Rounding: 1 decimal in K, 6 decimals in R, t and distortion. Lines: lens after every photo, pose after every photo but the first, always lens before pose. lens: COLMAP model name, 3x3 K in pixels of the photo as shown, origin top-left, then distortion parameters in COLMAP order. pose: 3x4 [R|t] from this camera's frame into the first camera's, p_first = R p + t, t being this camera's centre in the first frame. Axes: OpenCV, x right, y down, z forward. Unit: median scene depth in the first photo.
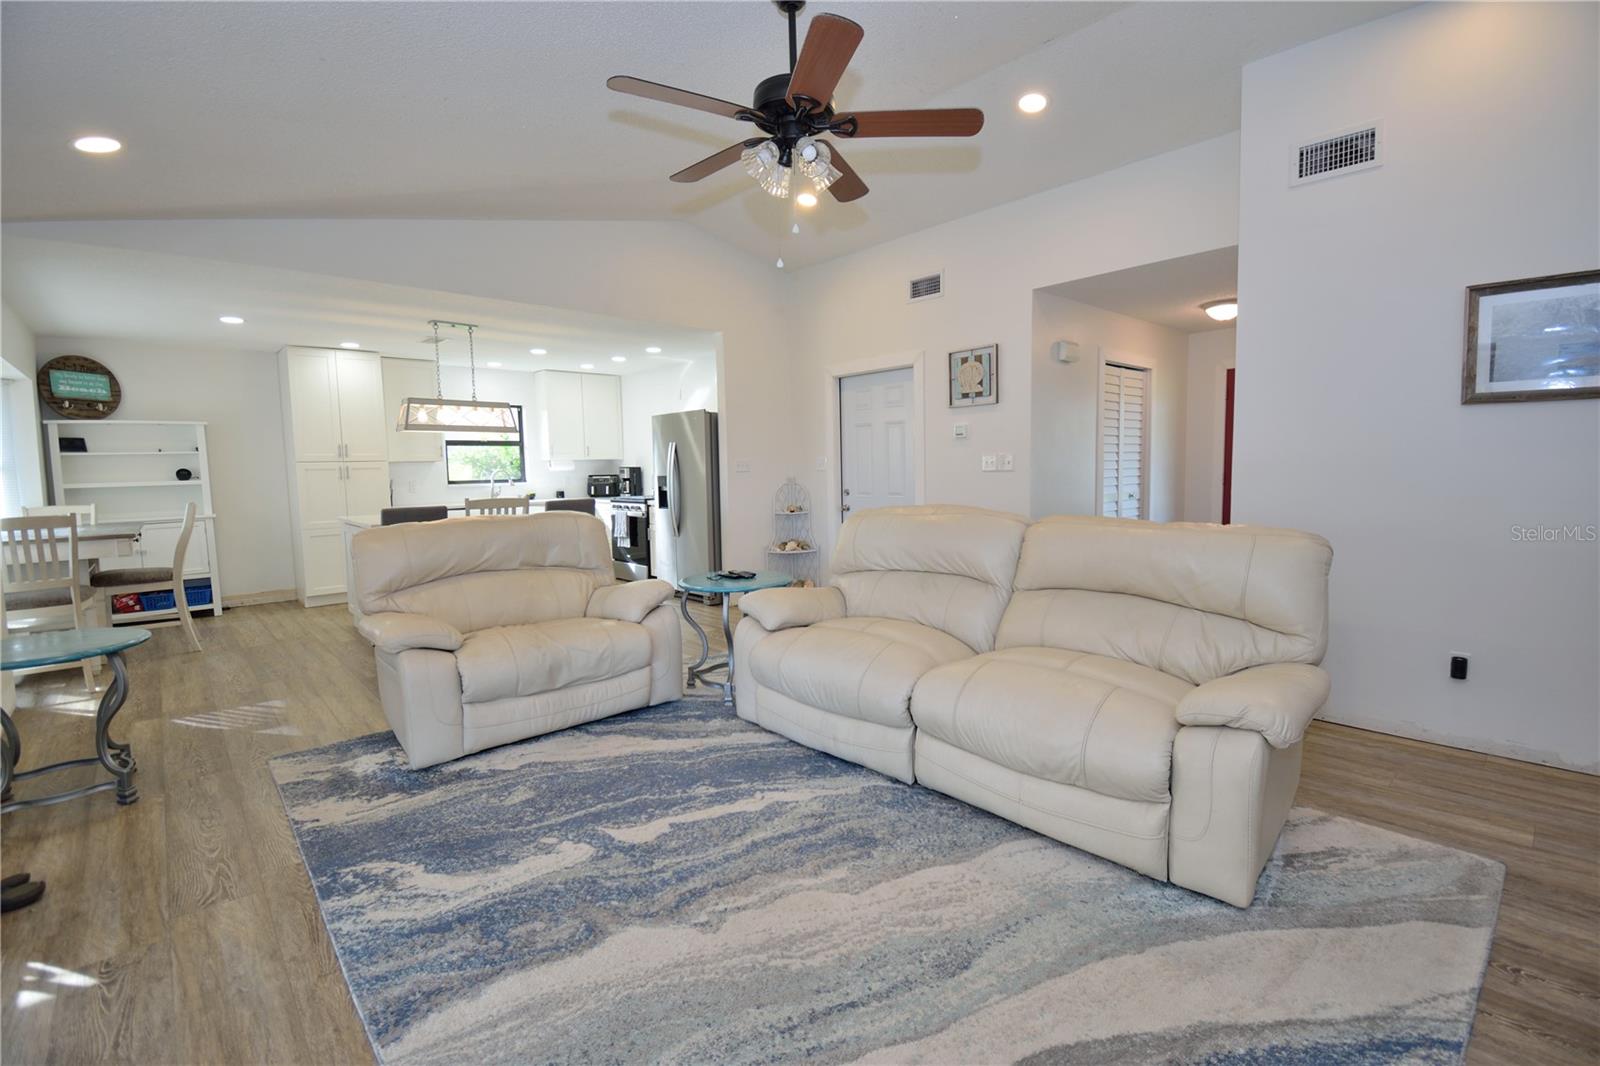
lens RADIAL K [[704.1, 0, 805.3], [0, 704.1, 523.1], [0, 0, 1]] dist [0.018416, -0.024883]
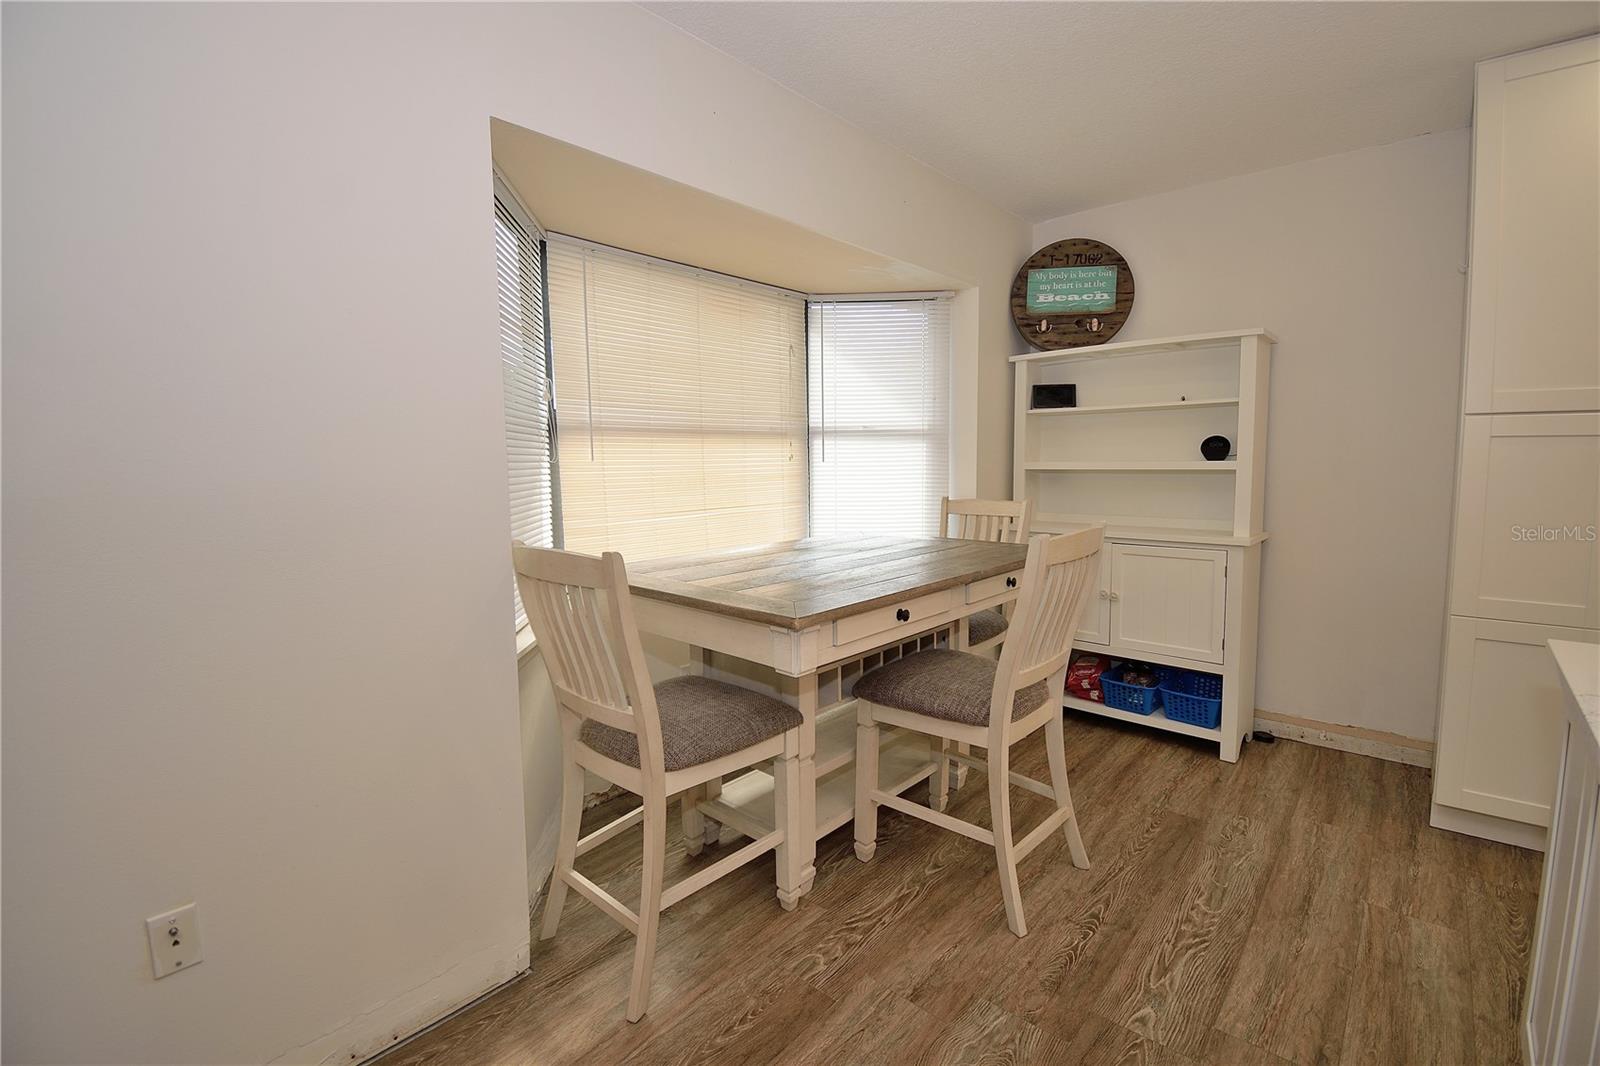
lens RADIAL K [[704.1, 0, 805.3], [0, 704.1, 523.1], [0, 0, 1]] dist [0.018416, -0.024883]
pose [[0.109876, 0.111878, -0.987629, -0.486093], [-0.071329, 0.991971, 0.104434, -0.054462], [0.991383, 0.058972, 0.116974, 0.754217]]
